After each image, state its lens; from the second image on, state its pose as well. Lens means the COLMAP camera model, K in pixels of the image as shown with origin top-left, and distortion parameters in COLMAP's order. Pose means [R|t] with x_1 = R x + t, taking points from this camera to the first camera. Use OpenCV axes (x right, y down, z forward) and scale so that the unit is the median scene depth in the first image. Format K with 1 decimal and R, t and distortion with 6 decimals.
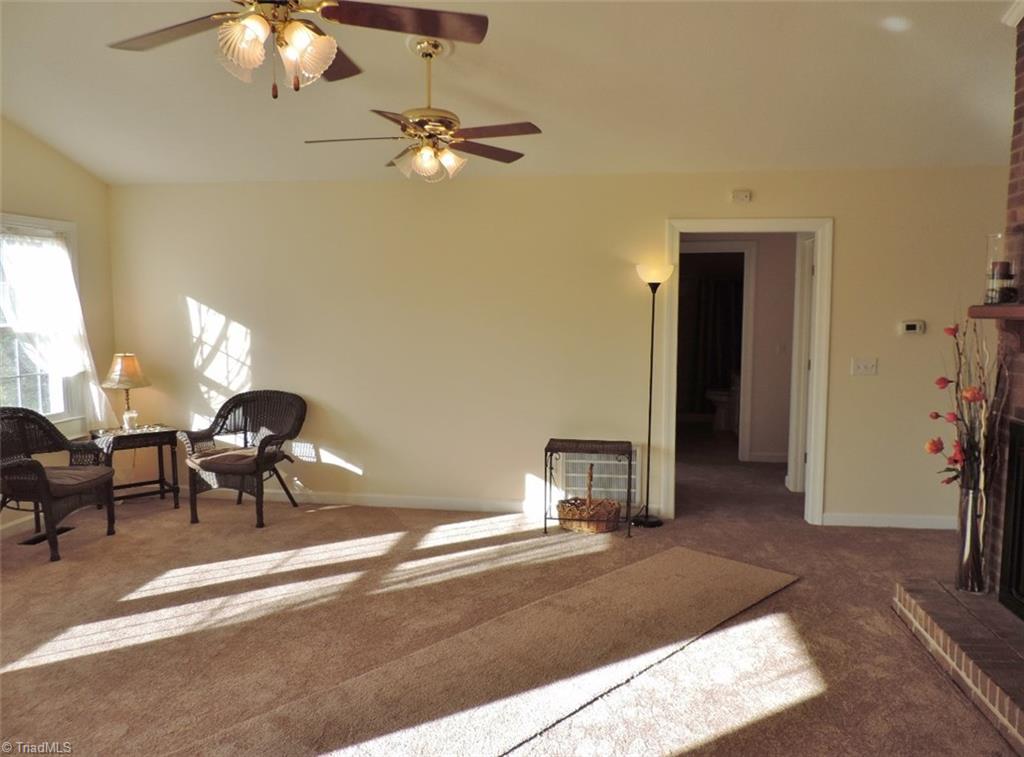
lens RADIAL K [[734.4, 0, 512.0], [0, 734.4, 378.5], [0, 0, 1]] dist [-0.007371, -0.006822]
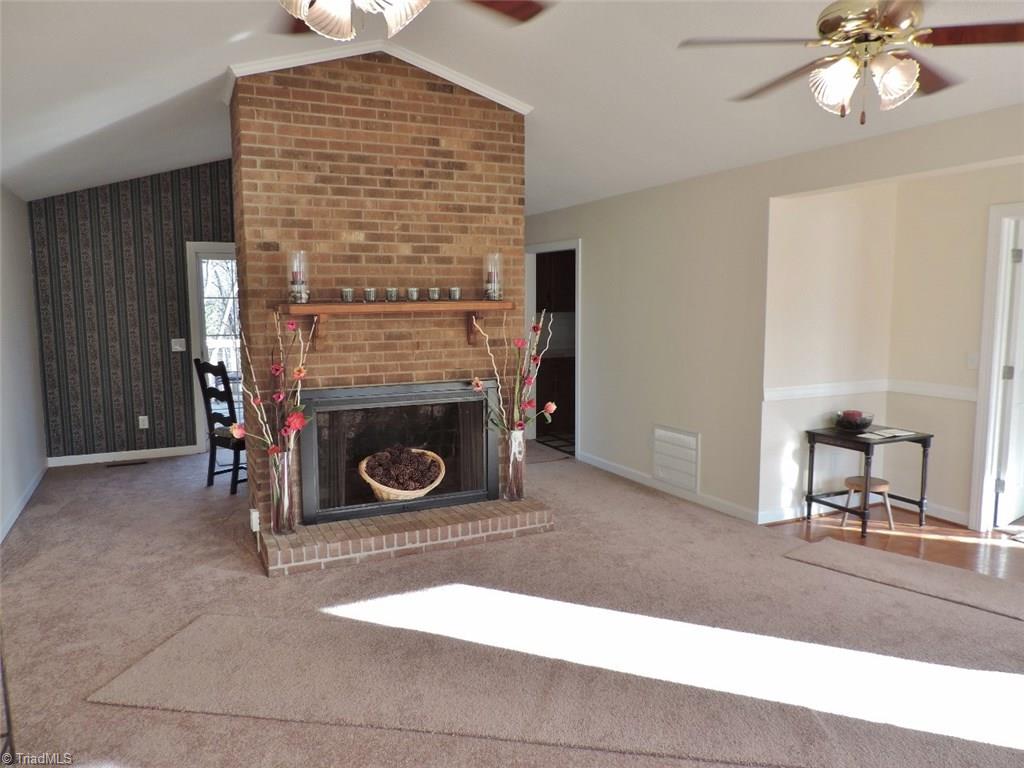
lens RADIAL K [[743.8, 0, 512.0], [0, 743.8, 384.0], [0, 0, 1]] dist [-0.002392, 0.001282]
pose [[-0.574516, -0.087920, 0.813758, -0.623534], [0.088589, 0.981694, 0.168608, -0.142440], [-0.813685, 0.168959, -0.556210, 1.375121]]
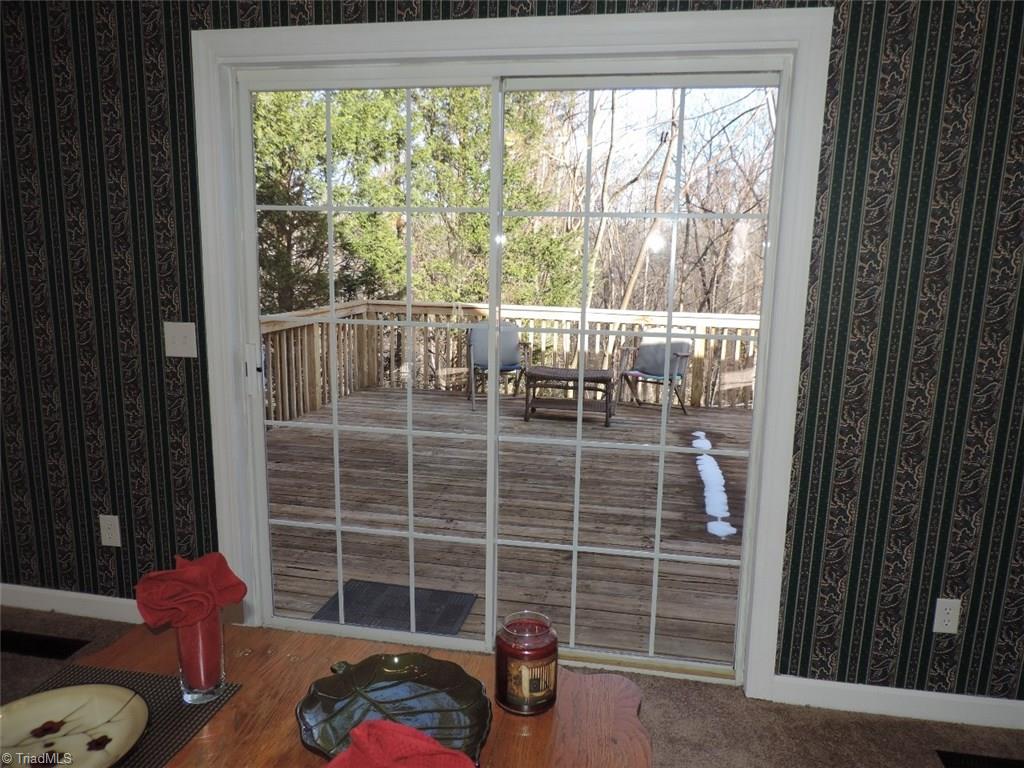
lens RADIAL K [[743.8, 0, 512.0], [0, 743.8, 384.0], [0, 0, 1]] dist [-0.002392, 0.001282]
pose [[0.037532, -0.173924, 0.984044, 0.918314], [0.078056, 0.982239, 0.170628, -0.036708], [-0.996242, 0.070406, 0.050441, 0.579719]]
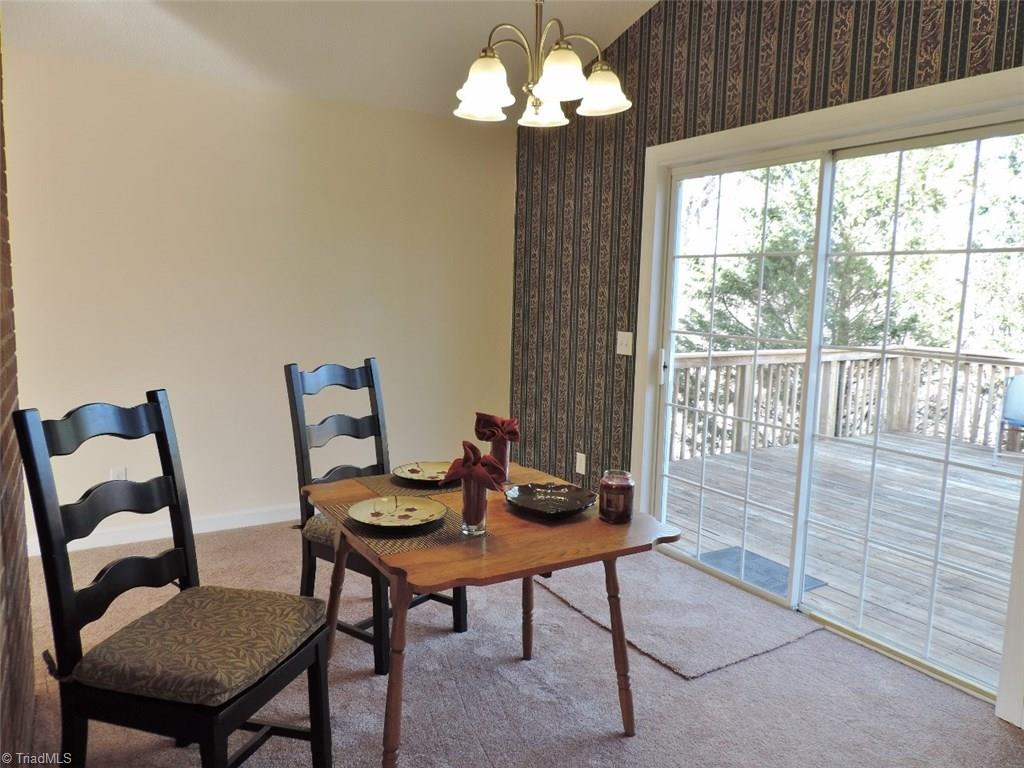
lens RADIAL K [[734.4, 0, 512.0], [0, 734.4, 384.0], [0, 0, 1]] dist [-0.001518, -0.000425]
pose [[0.758335, -0.062426, 0.648869, 0.772641], [0.036717, 0.997914, 0.053097, 0.017495], [-0.650830, -0.016441, 0.759046, 0.189315]]
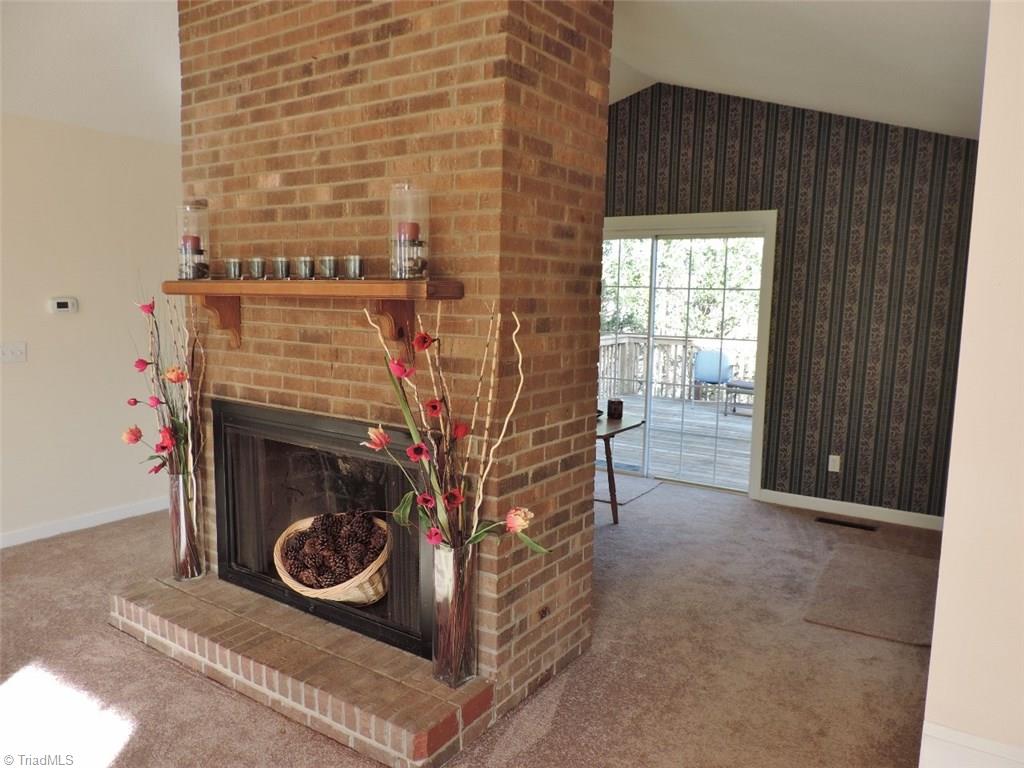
lens RADIAL K [[733.1, 0, 512.0], [0, 733.1, 384.0], [0, 0, 1]] dist [-0.012097, -0.001767]
pose [[0.423861, -0.100490, 0.900135, -0.037980], [0.067598, 0.994564, 0.079202, -0.011963], [-0.903201, 0.027277, 0.428350, 0.195060]]
